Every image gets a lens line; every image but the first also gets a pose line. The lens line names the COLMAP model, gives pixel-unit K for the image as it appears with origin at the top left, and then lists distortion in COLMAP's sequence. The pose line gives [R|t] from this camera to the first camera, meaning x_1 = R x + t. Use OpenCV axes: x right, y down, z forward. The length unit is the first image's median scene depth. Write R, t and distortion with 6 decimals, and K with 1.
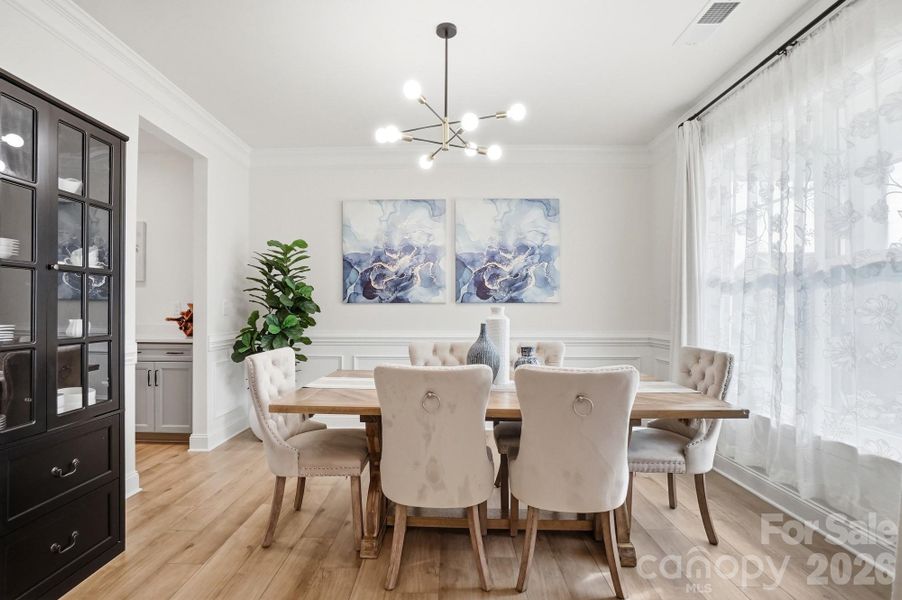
lens RADIAL K [[464.3, 0, 451.0], [0, 464.3, 300.0], [0, 0, 1]] dist [0.036142, -0.000344]
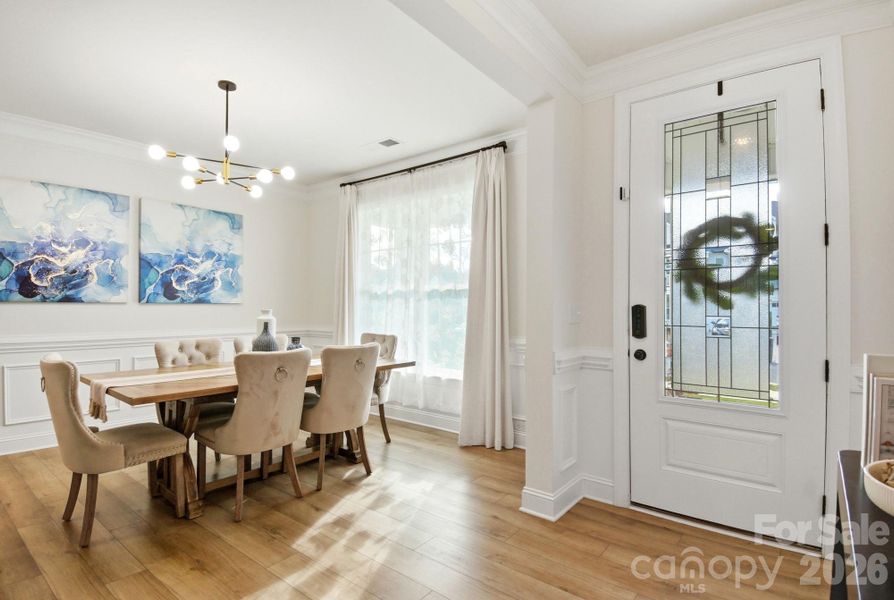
lens RADIAL K [[445.7, 0, 436.5], [0, 445.7, 300.8], [0, 0, 1]] dist [0.033164, -0.022068]
pose [[0.617287, 0.014014, 0.786613, -0.355184], [-0.011669, 0.999894, -0.008656, 0.002603], [-0.786652, -0.003836, 0.617385, -0.086803]]
